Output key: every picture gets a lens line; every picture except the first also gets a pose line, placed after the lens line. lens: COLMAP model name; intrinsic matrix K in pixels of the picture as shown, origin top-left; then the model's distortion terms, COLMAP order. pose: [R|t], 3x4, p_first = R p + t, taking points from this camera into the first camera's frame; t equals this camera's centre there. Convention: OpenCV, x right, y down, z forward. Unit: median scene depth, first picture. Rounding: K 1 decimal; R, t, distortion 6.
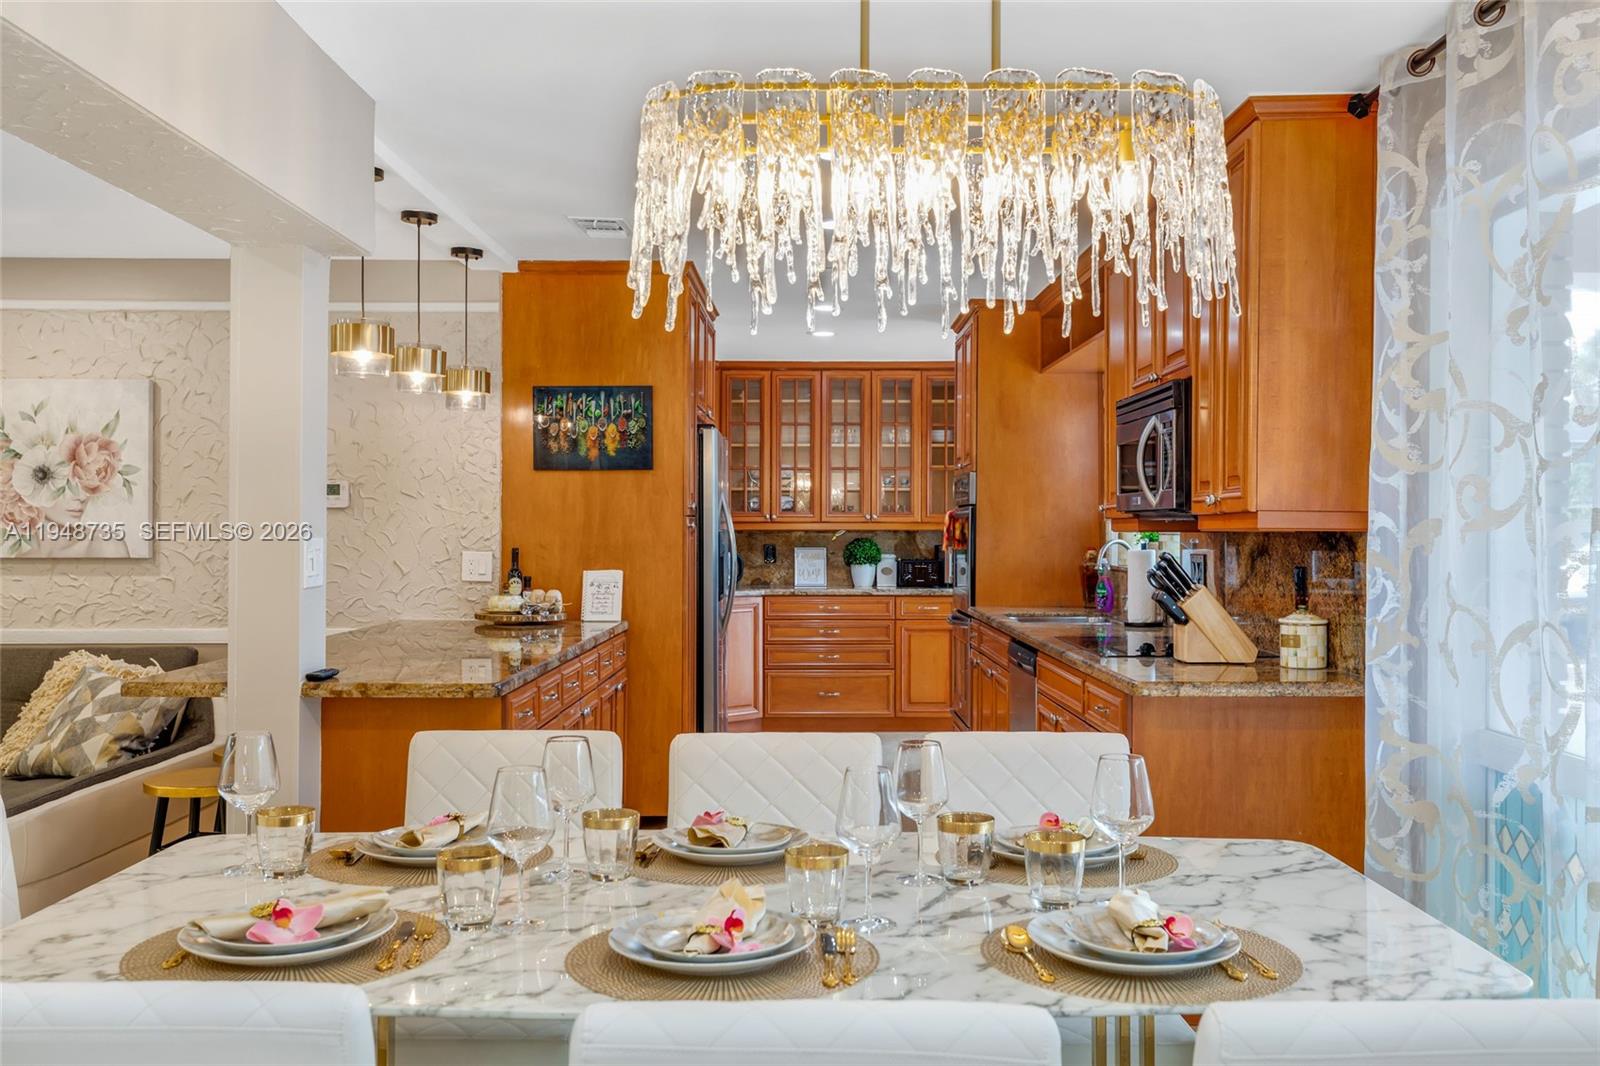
lens RADIAL K [[1432.9, 0, 809.1], [0, 1432.9, 539.2], [0, 0, 1]] dist [-0.002459, 0.011730]
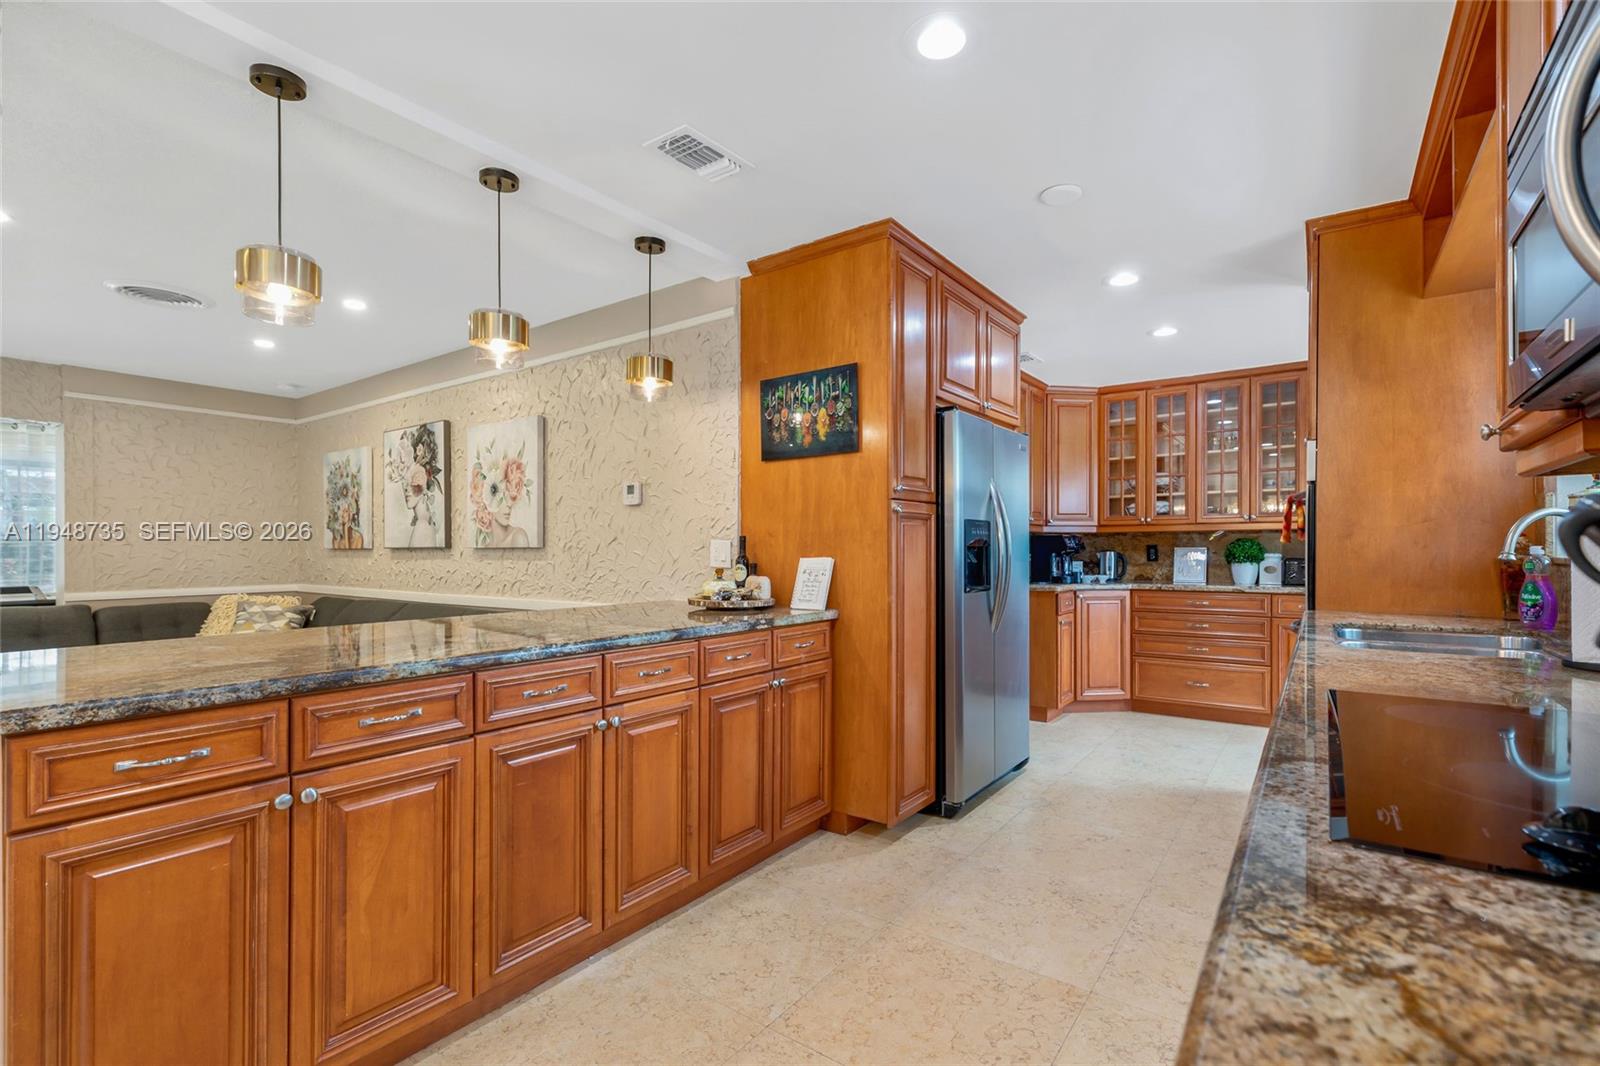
lens RADIAL K [[710.0, 0, 816.1], [0, 710.0, 549.5], [0, 0, 1]] dist [0.011585, -0.002922]
pose [[0.809797, -0.003656, -0.586699, 0.143201], [-0.002262, 0.999954, -0.009353, 0.020793], [0.586706, 0.008902, 0.809751, 0.604351]]
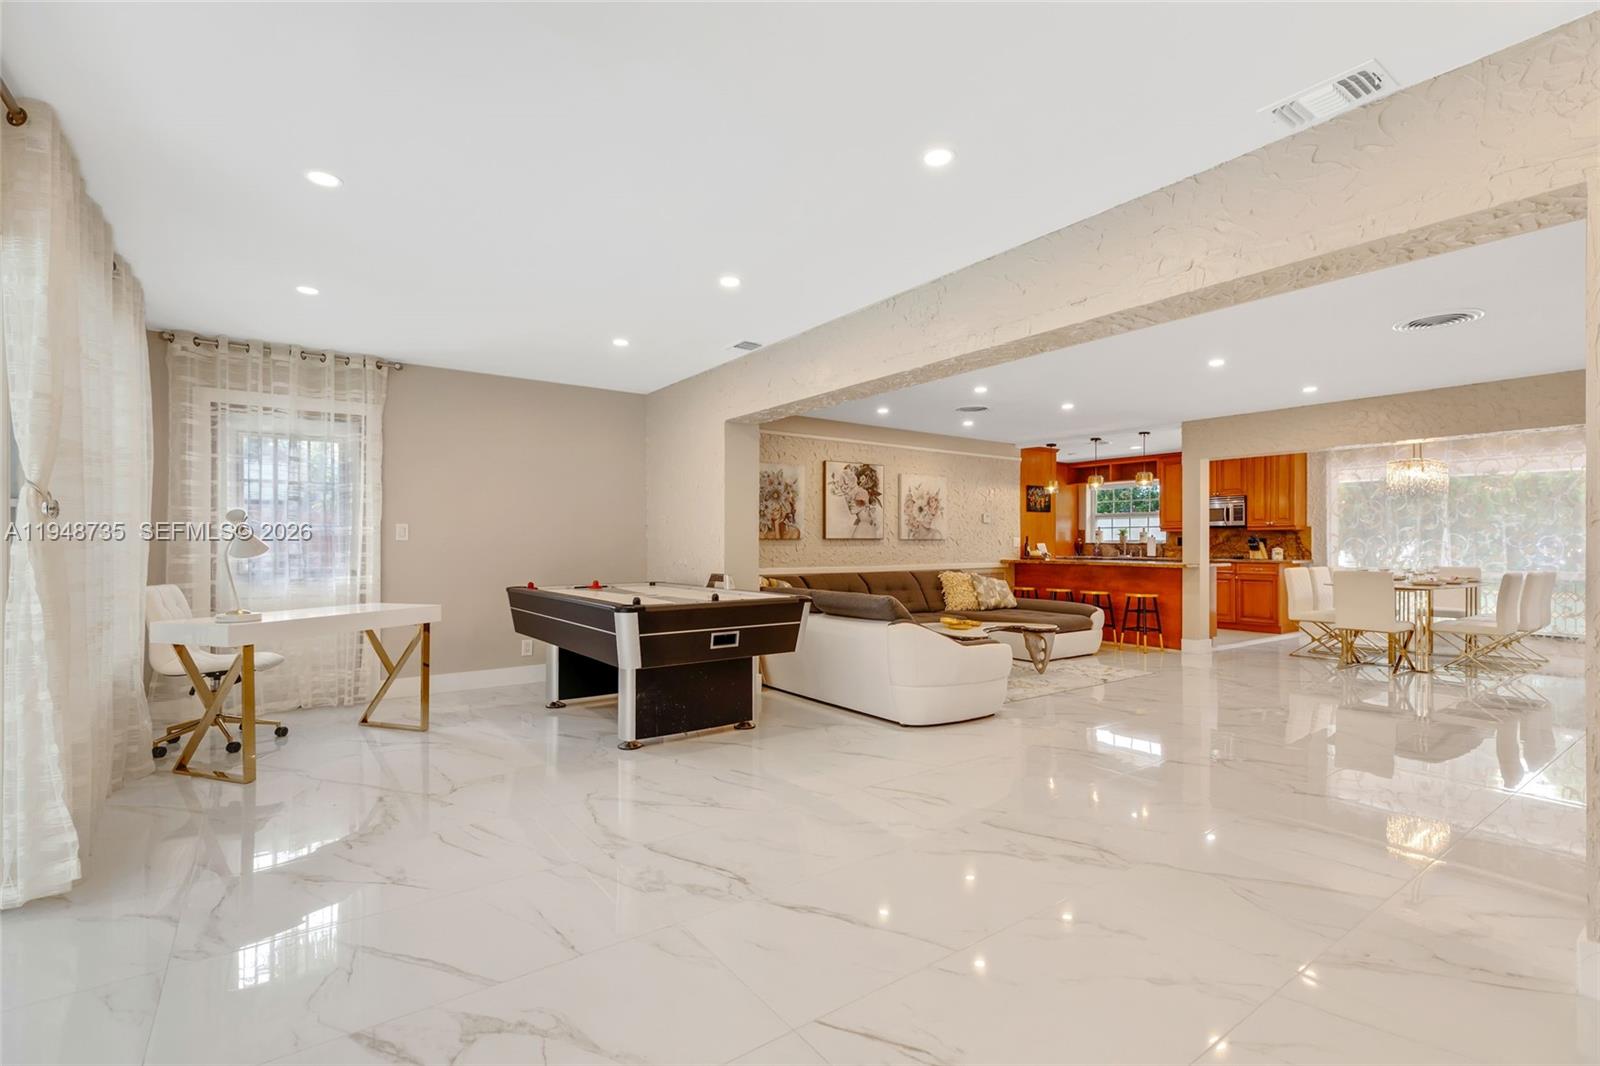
lens RADIAL K [[738.0, 0, 816.0], [0, 738.0, 534.4], [0, 0, 1]] dist [0.007253, 0.000427]
pose [[0.805200, 0.004083, 0.592989, -1.524394], [0.007161, 0.999836, -0.016607, 0.025441], [-0.592960, 0.017619, 0.805039, -0.028486]]
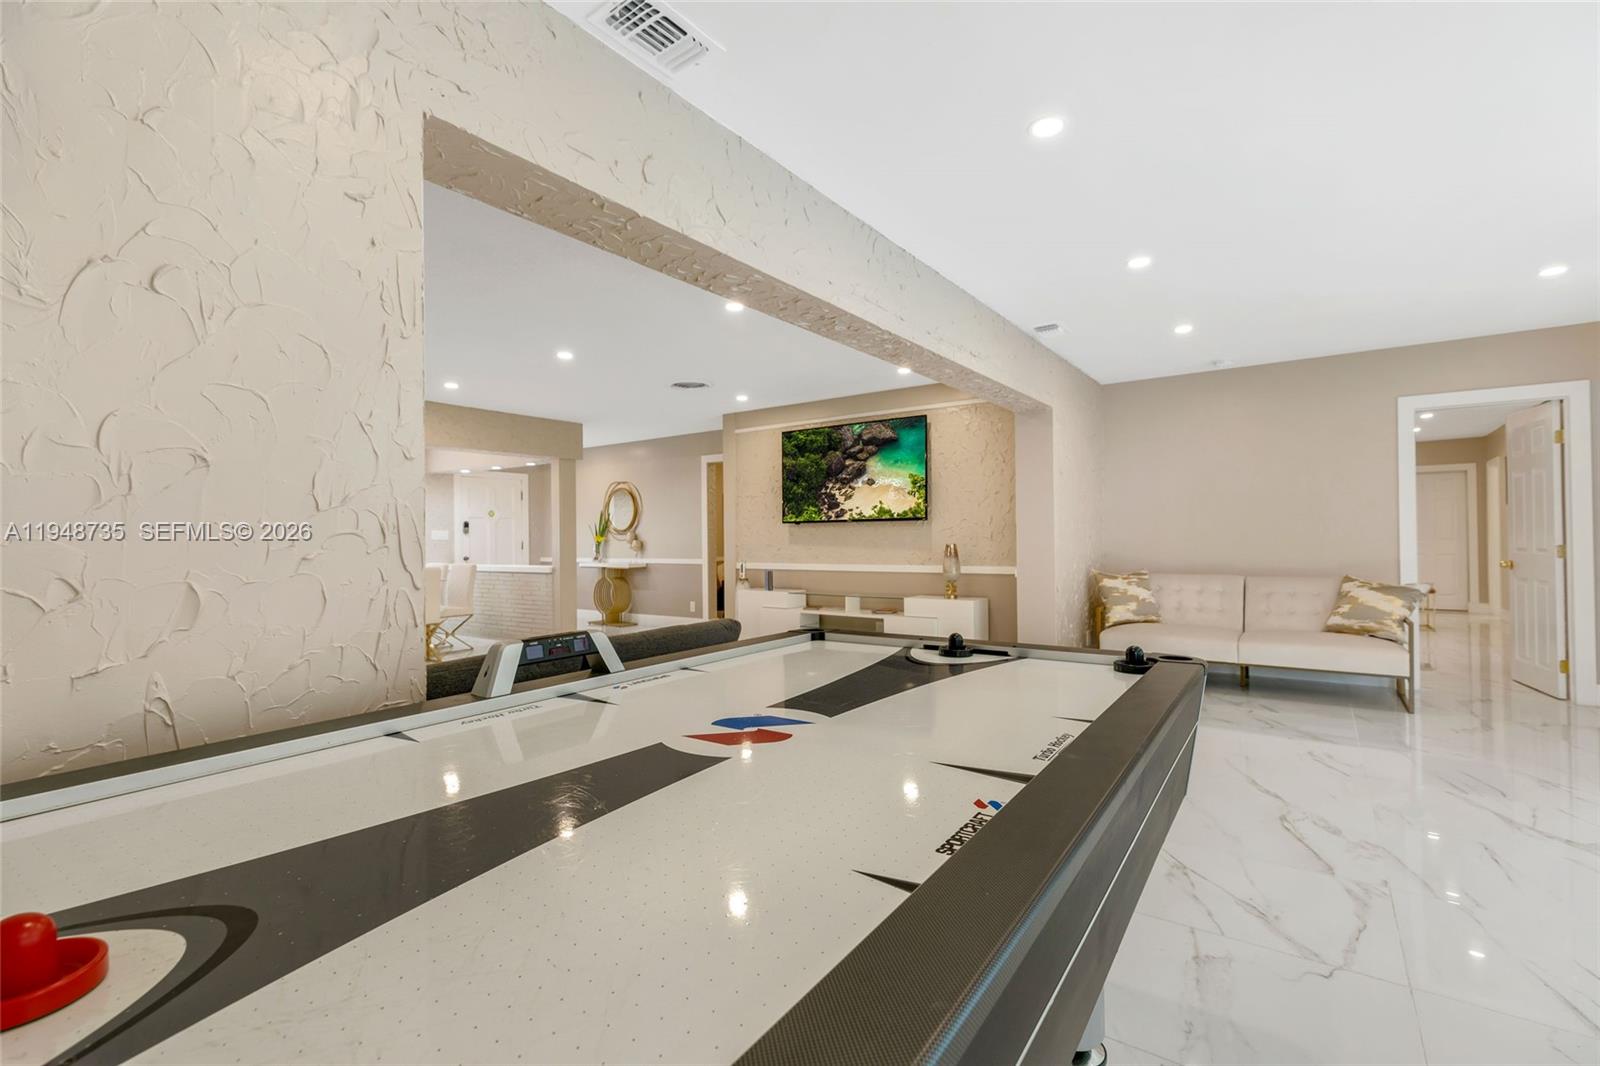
lens RADIAL K [[692.4, 0, 791.8], [0, 692.4, 535.7], [0, 0, 1]] dist [-0.011085, 0.000265]
pose [[-0.797584, 0.006534, 0.603172, -1.327130], [0.014526, 0.999859, 0.008376, 0.017549], [-0.603032, 0.015442, -0.797567, 0.887998]]
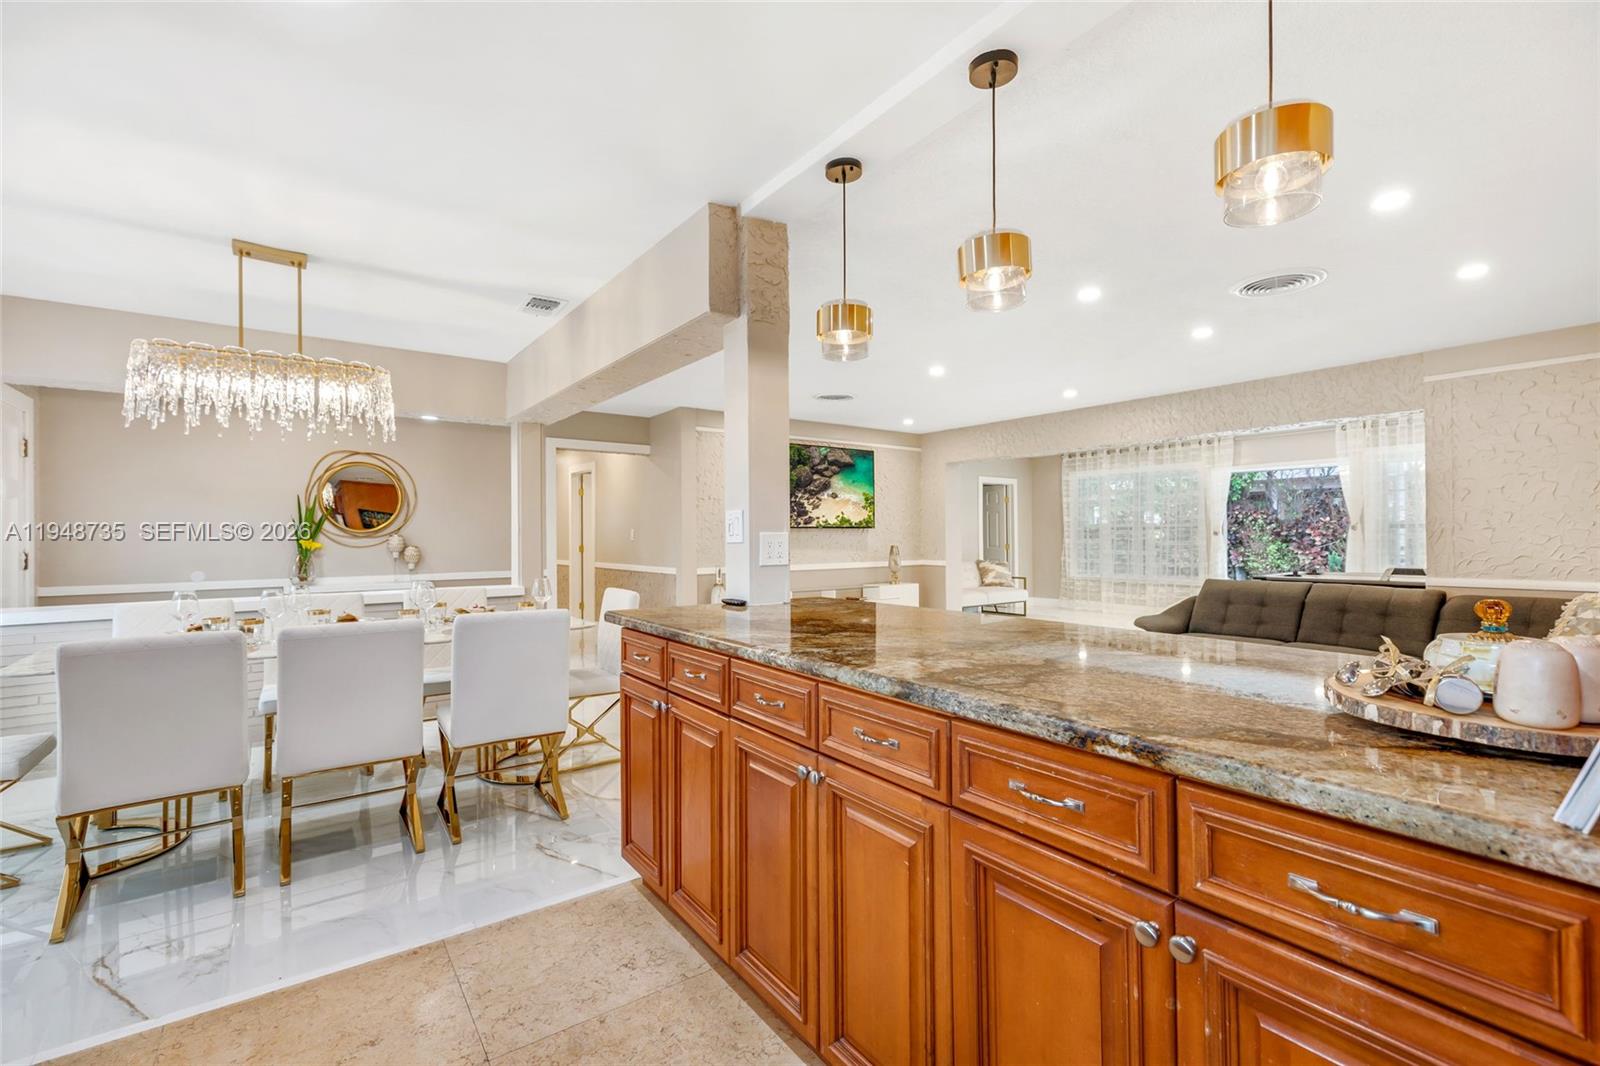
lens RADIAL K [[710.0, 0, 804.9], [0, 710.0, 528.0], [0, 0, 1]] dist [0.011585, -0.002922]
pose [[-0.809842, -0.004703, -0.586629, 0.021792], [-0.002180, 0.999985, -0.005008, 0.013081], [0.586644, -0.002777, -0.809840, 1.010372]]
